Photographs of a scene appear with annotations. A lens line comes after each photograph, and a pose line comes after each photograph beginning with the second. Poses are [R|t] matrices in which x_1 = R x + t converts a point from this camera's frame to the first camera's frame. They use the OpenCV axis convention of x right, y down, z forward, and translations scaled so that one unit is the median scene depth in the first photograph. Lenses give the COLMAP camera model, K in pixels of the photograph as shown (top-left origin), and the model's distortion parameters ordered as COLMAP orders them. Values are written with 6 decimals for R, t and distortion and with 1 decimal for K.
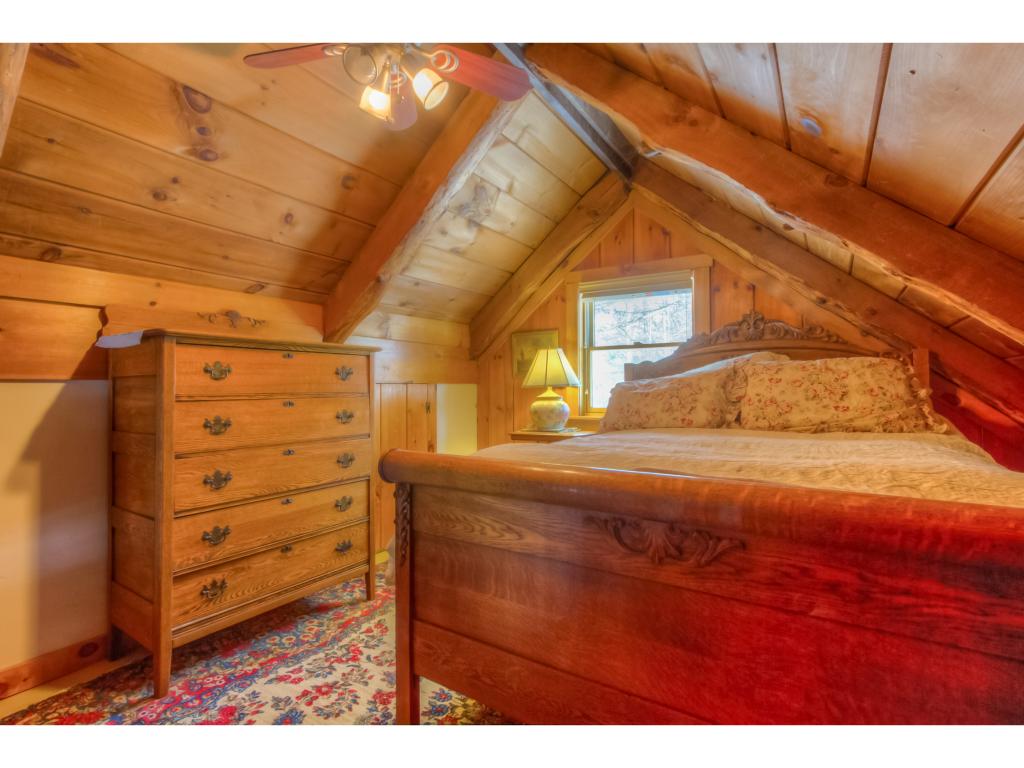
lens RADIAL K [[472.2, 0, 514.0], [0, 472.2, 382.0], [0, 0, 1]] dist [0.001472, 0.000296]
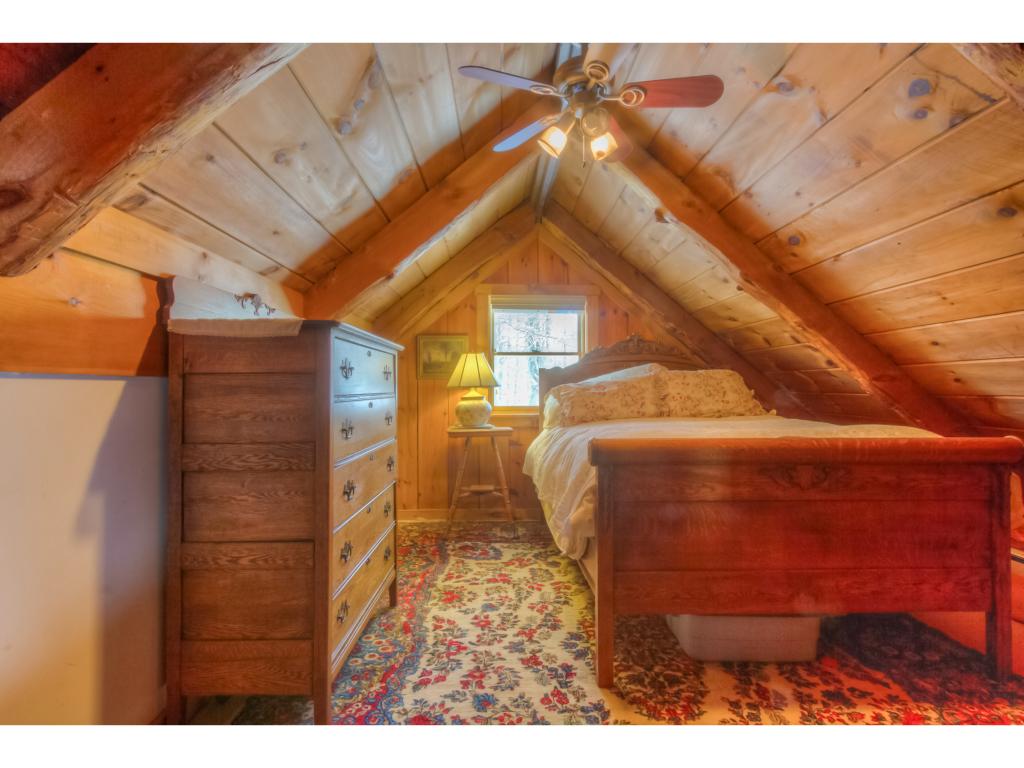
lens RADIAL K [[471.4, 0, 512.0], [0, 471.4, 384.0], [0, 0, 1]] dist [0.001294, 0.000426]
pose [[0.833601, 0.007096, 0.552321, -0.660112], [-0.009165, 0.999958, 0.000986, 0.000561], [-0.552291, -0.005884, 0.833631, 0.059659]]
